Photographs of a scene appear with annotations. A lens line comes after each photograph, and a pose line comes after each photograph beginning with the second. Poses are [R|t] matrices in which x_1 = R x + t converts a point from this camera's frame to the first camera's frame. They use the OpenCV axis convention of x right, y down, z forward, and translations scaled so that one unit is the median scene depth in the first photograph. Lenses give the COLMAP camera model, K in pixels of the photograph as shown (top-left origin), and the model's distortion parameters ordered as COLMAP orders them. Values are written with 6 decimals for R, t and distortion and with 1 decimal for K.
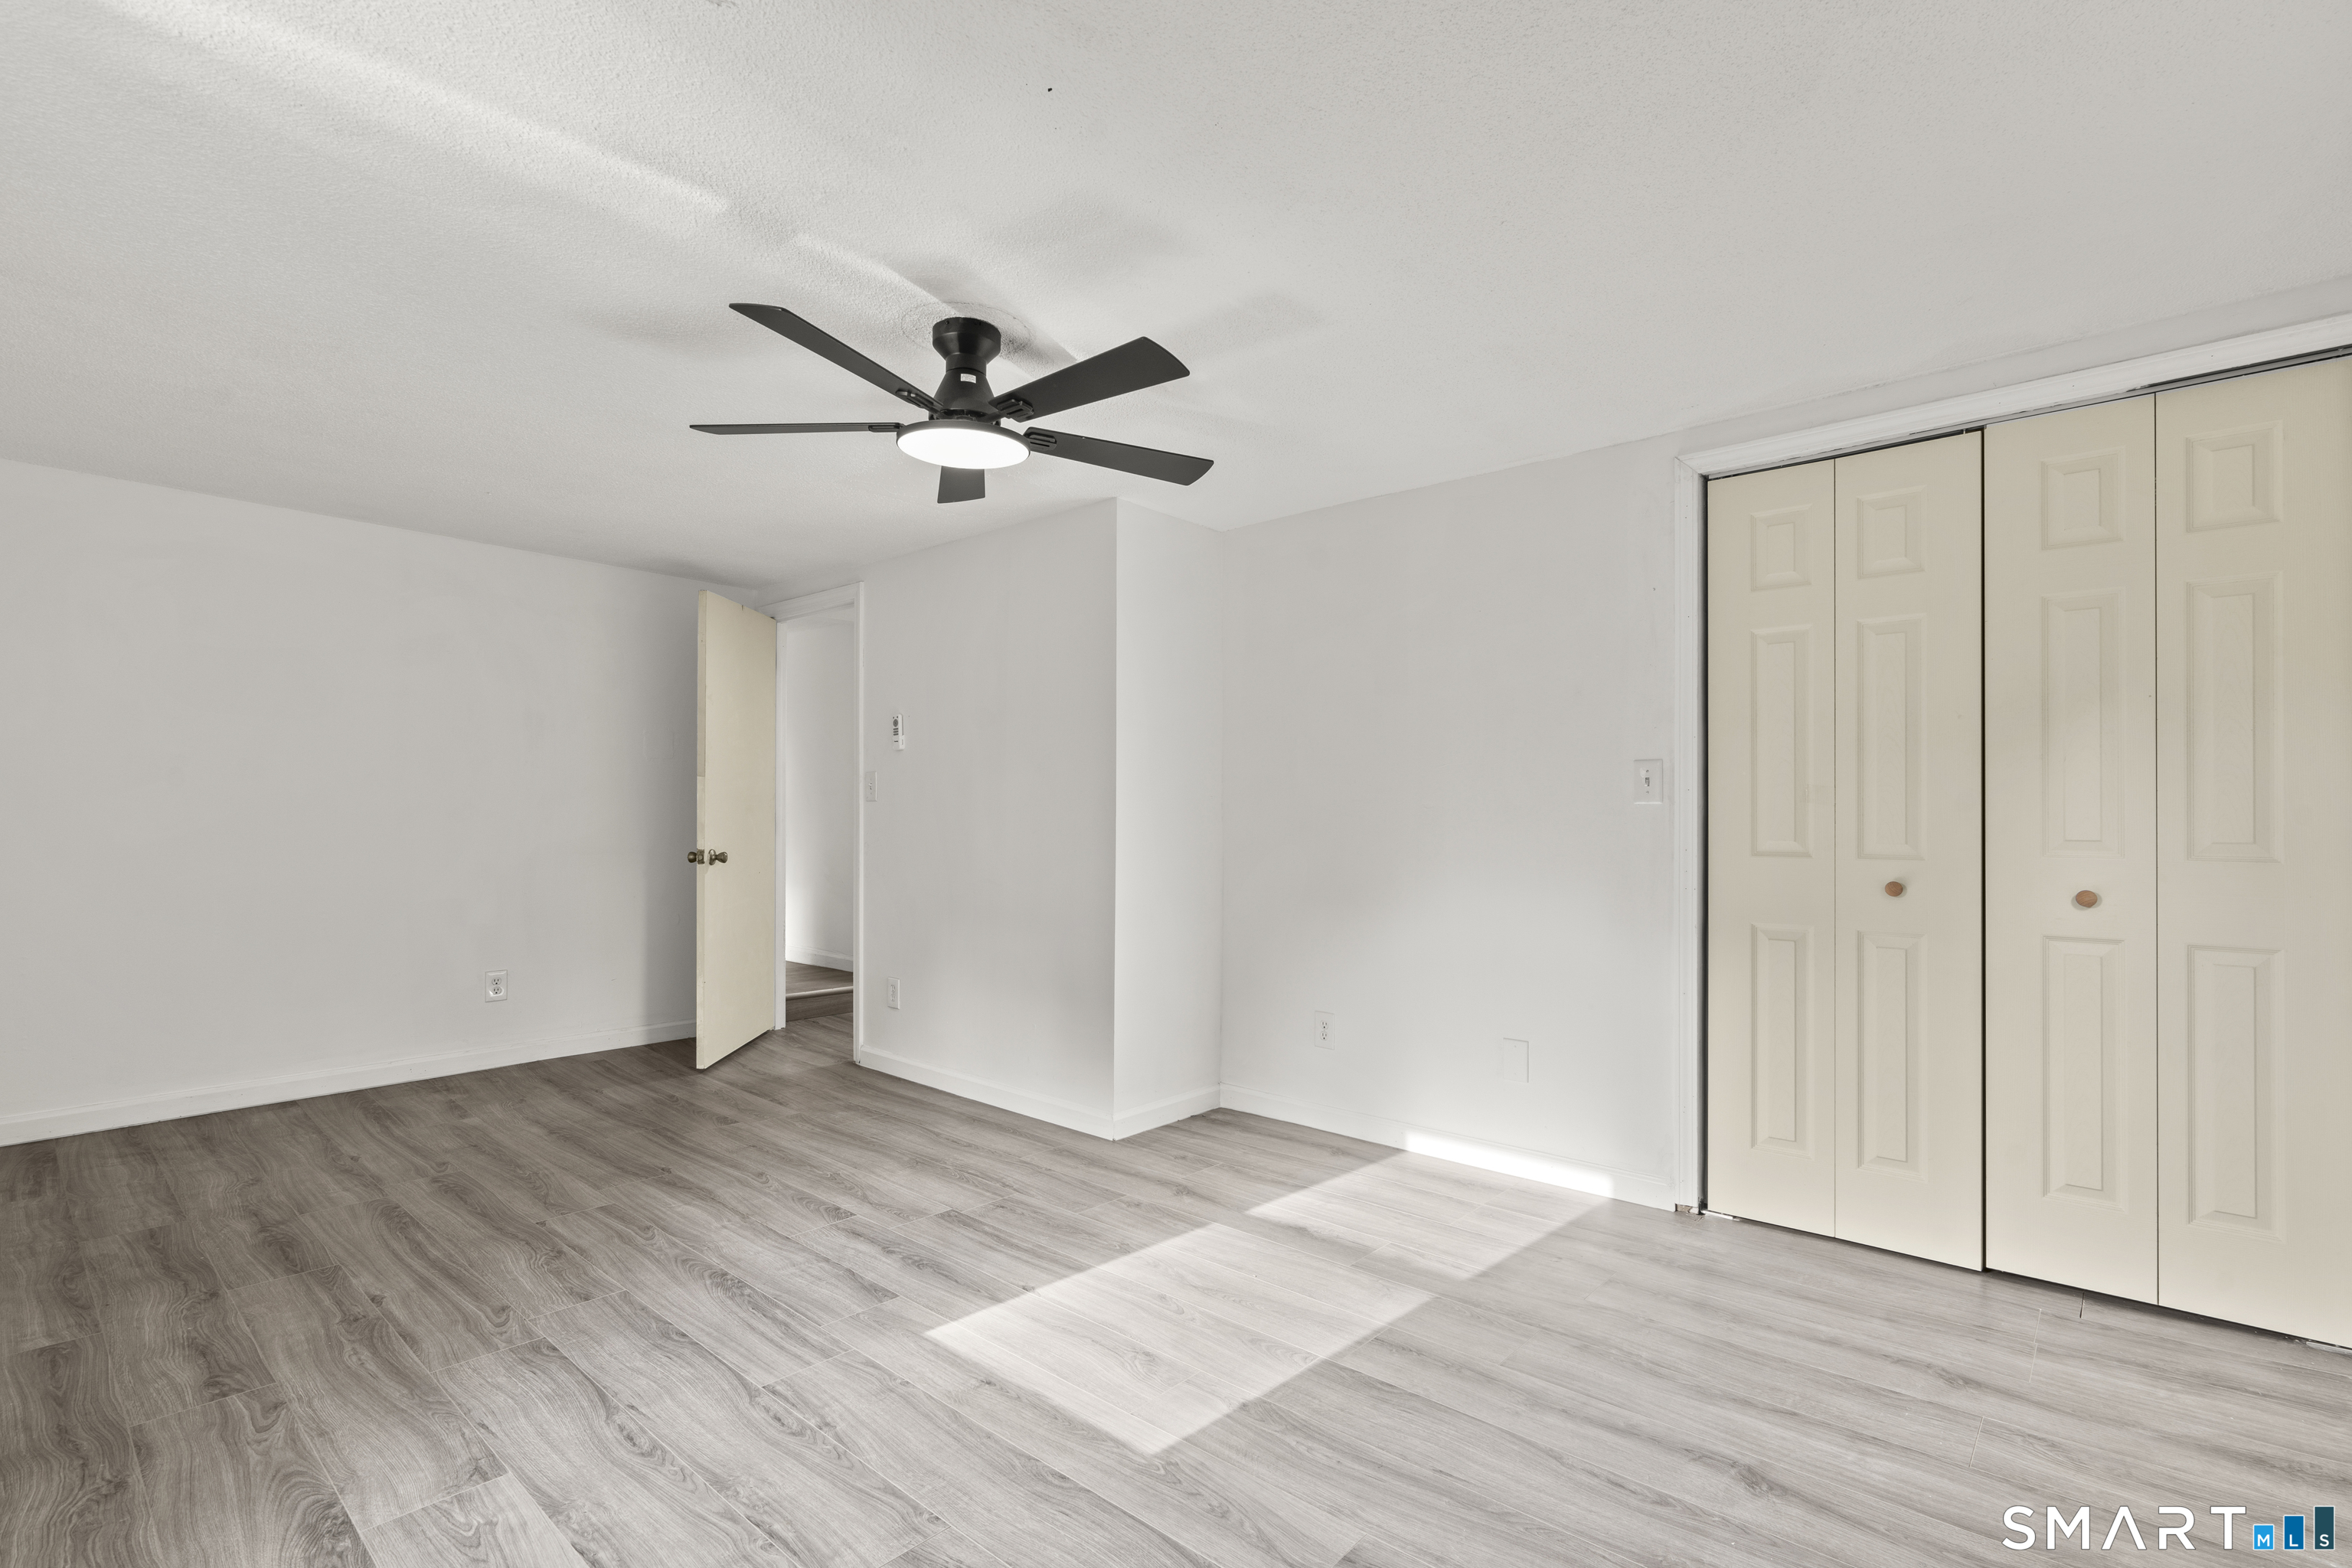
lens RADIAL K [[1062.8, 0, 1180.3], [0, 1062.8, 790.0], [0, 0, 1]] dist [-0.004986, 0.006216]
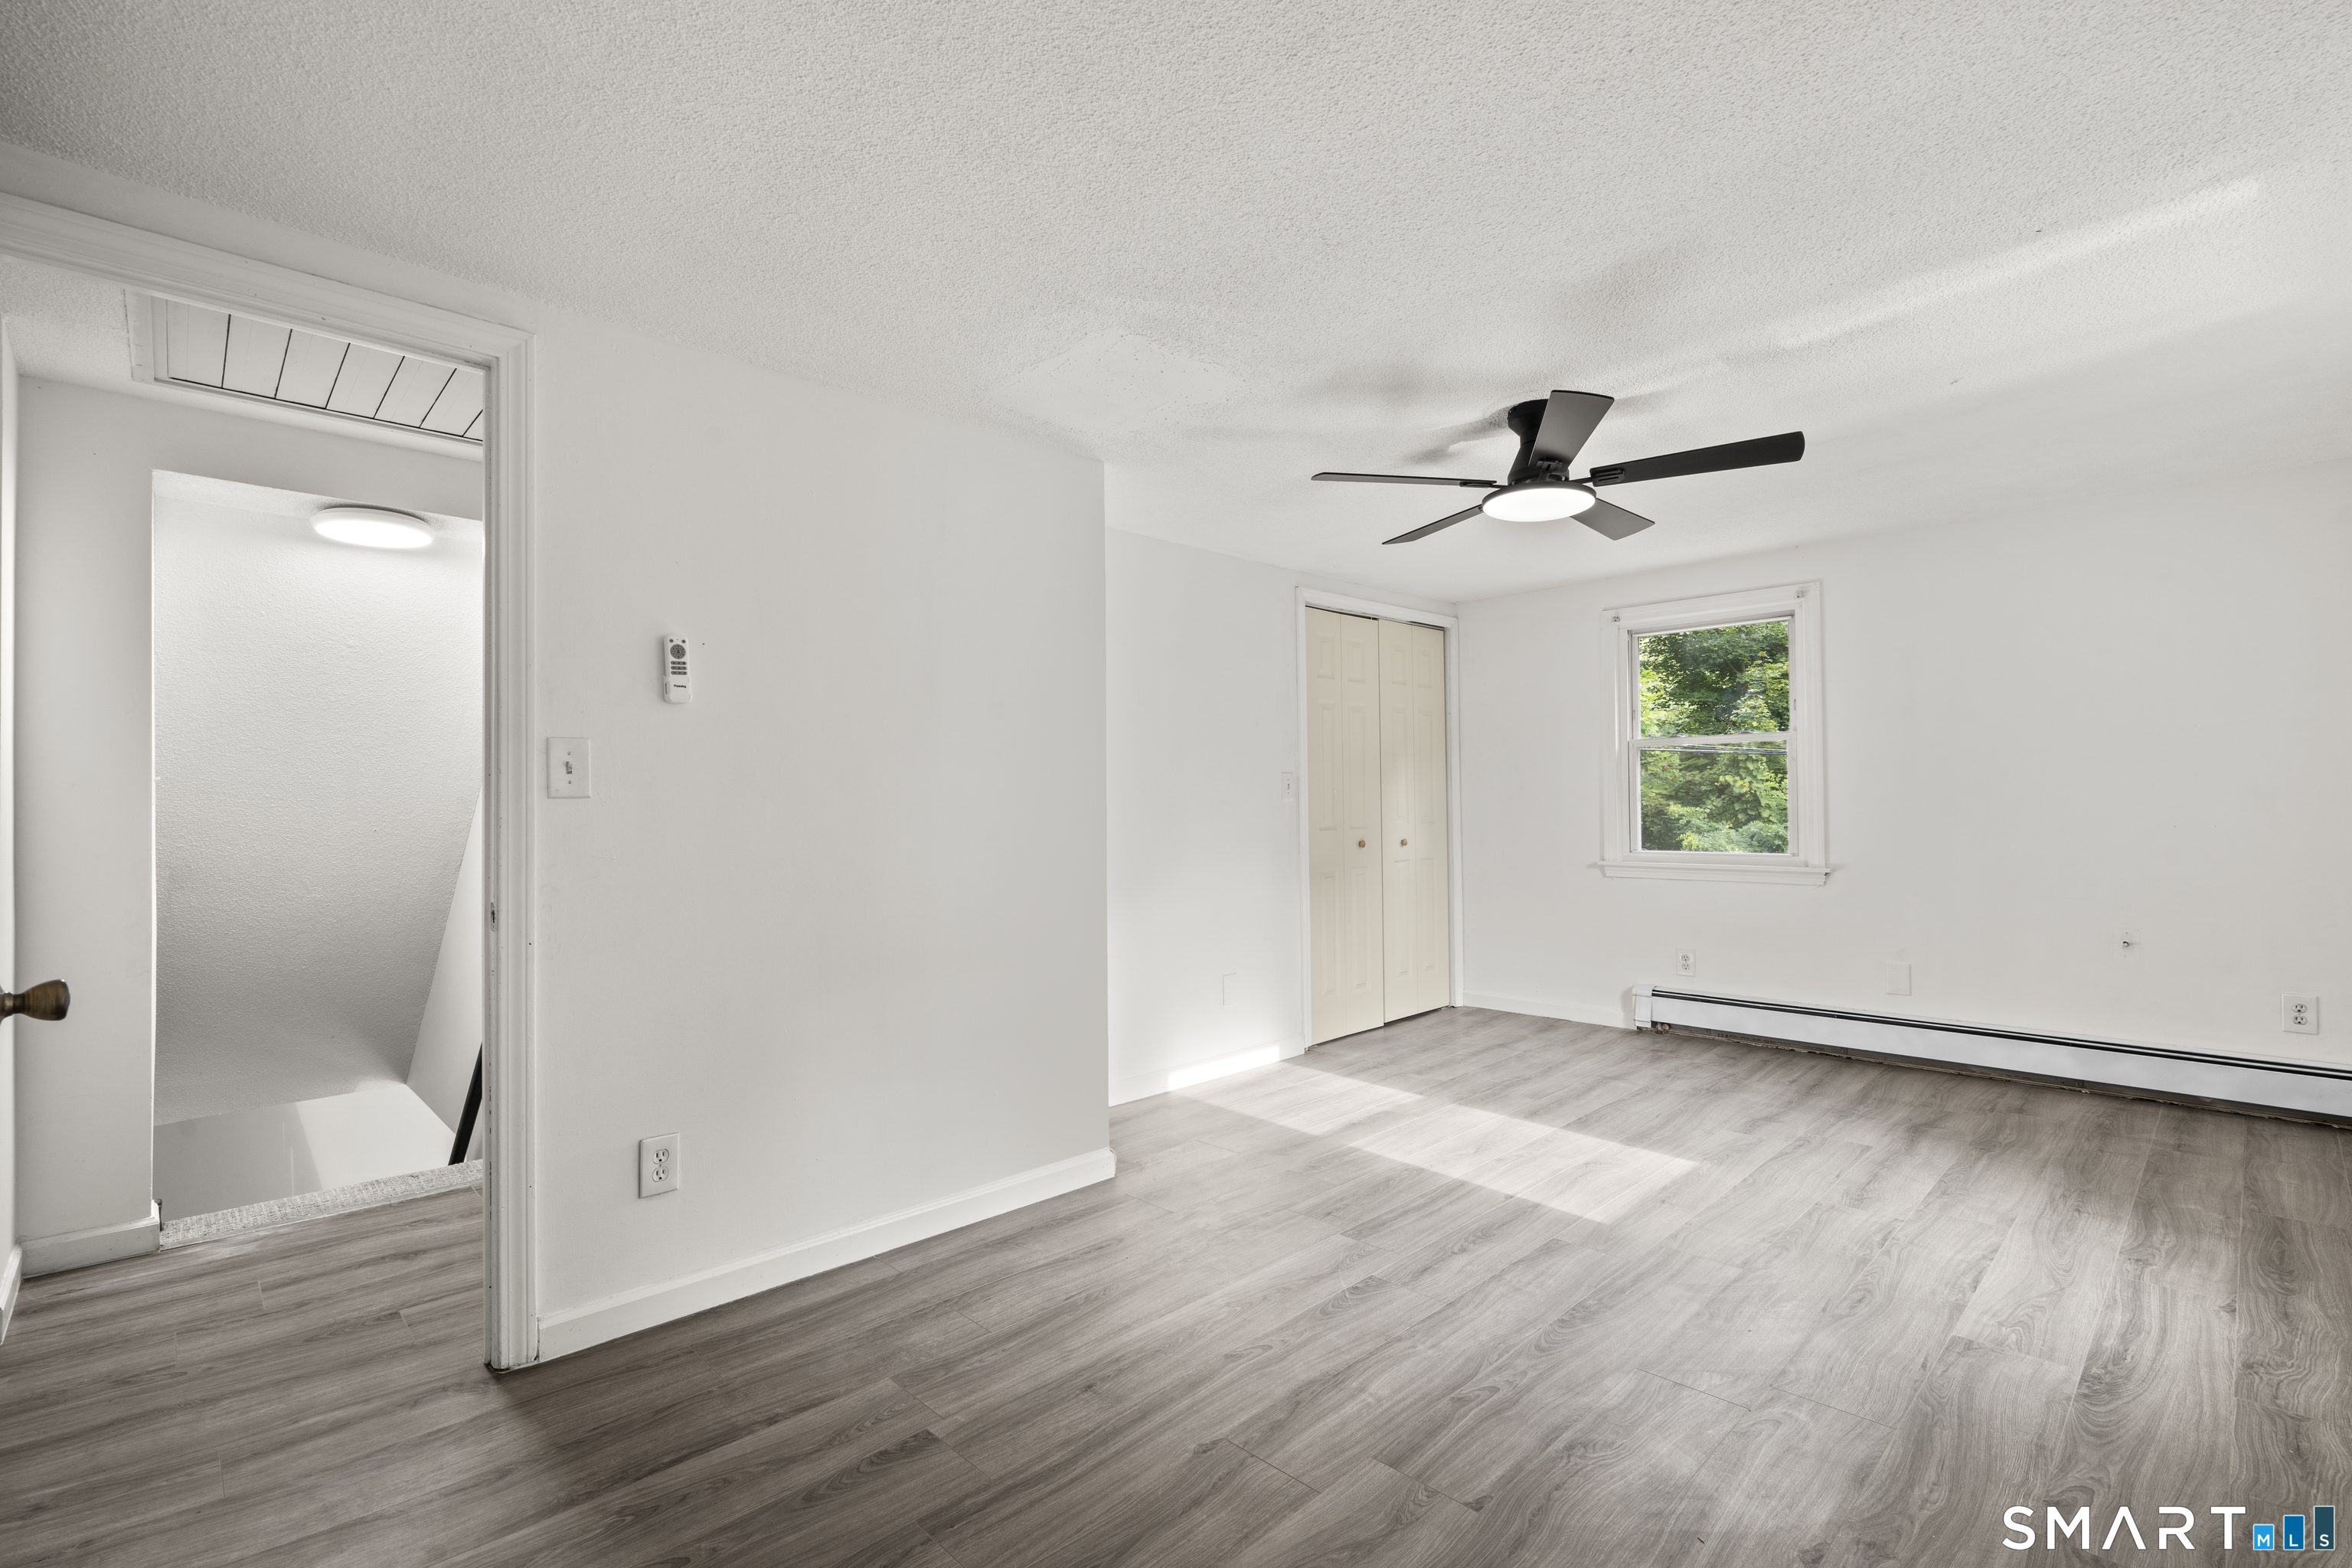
lens RADIAL K [[1062.8, 0, 1180.3], [0, 1062.8, 790.0], [0, 0, 1]] dist [-0.004986, 0.006216]
pose [[0.077001, 0.011015, 0.996970, -1.373515], [-0.008817, 0.999907, -0.010366, 0.025178], [-0.996992, -0.007992, 0.077091, 1.281124]]
